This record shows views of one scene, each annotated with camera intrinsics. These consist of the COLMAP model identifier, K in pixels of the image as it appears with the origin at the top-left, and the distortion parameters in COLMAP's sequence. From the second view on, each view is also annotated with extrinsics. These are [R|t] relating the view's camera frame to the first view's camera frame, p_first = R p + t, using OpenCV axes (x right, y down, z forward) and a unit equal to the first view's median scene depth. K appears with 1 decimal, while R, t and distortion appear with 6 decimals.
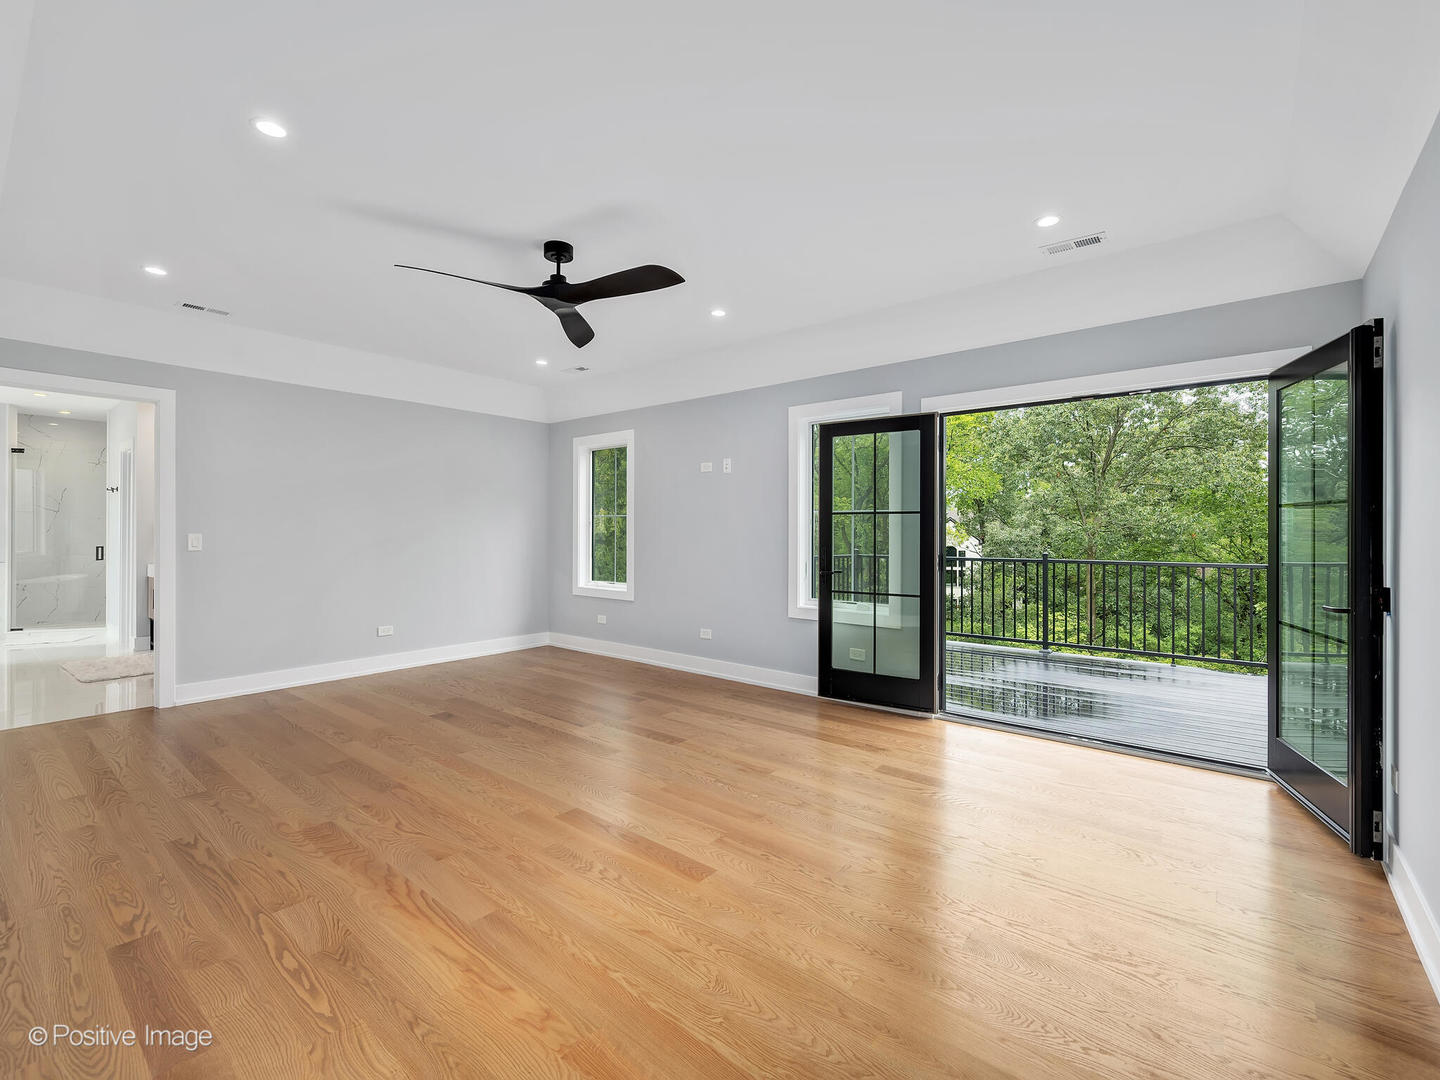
lens RADIAL K [[637.8, 0, 713.6], [0, 637.8, 535.2], [0, 0, 1]] dist [0.003260, -0.000314]
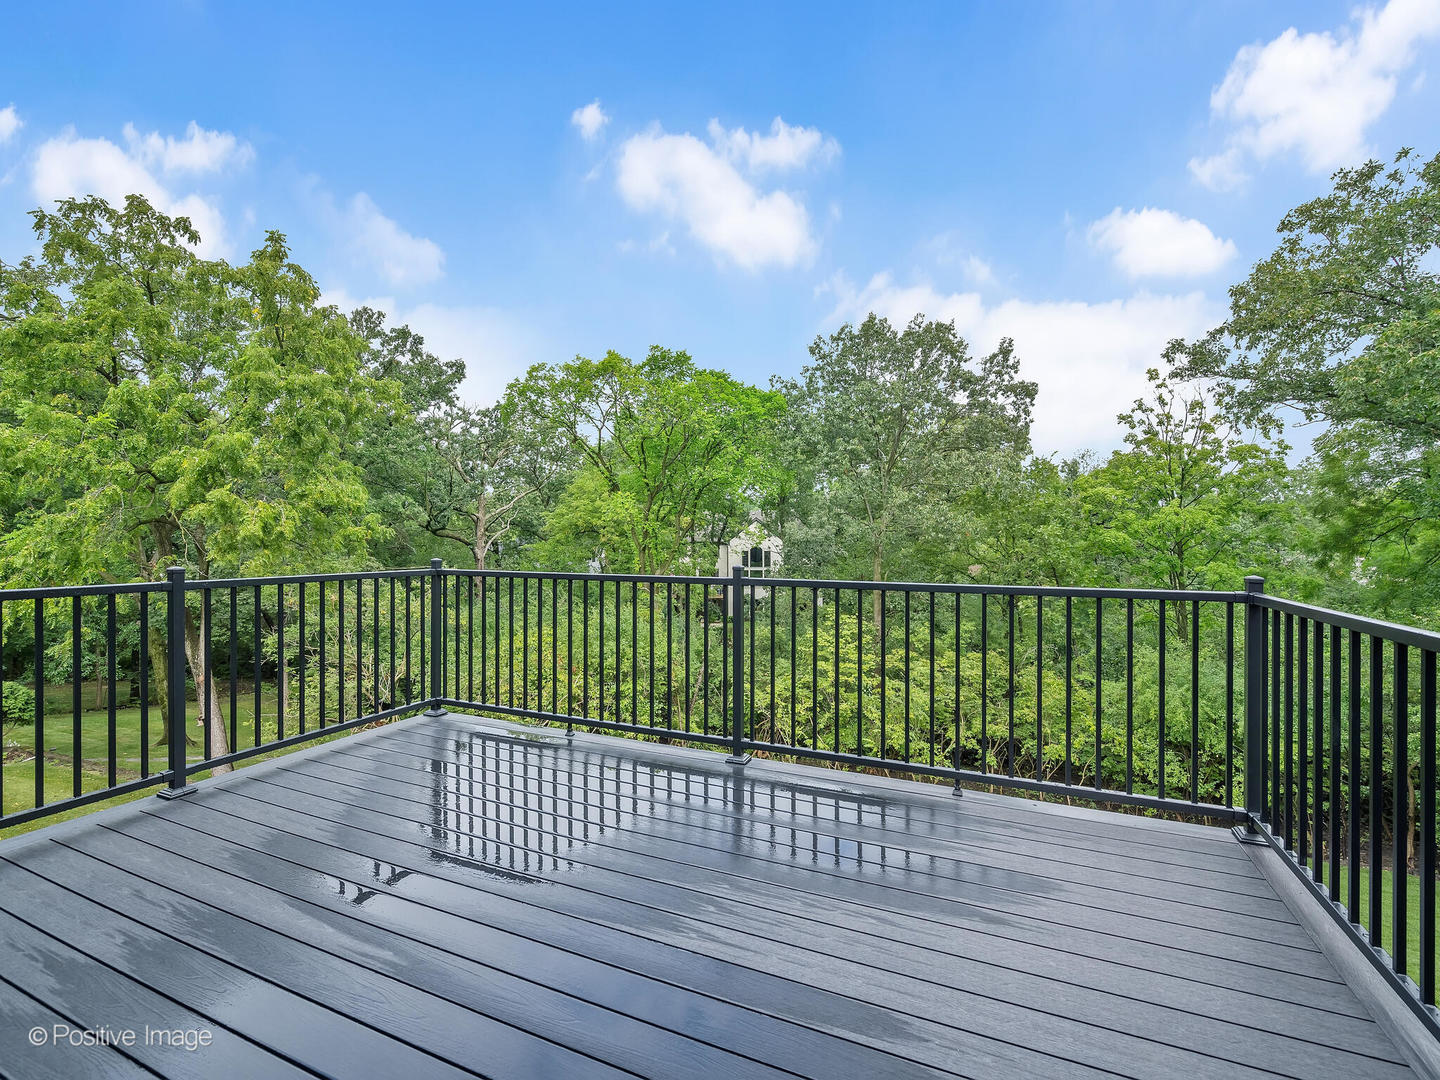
lens RADIAL K [[637.8, 0, 719.5], [0, 637.8, 540.0], [0, 0, 1]] dist [0.003260, -0.000314]
pose [[0.962417, -0.001897, 0.271569, 0.091666], [-0.000253, 0.999969, 0.007880, 0.000275], [-0.271576, -0.007653, 0.962387, 0.122515]]
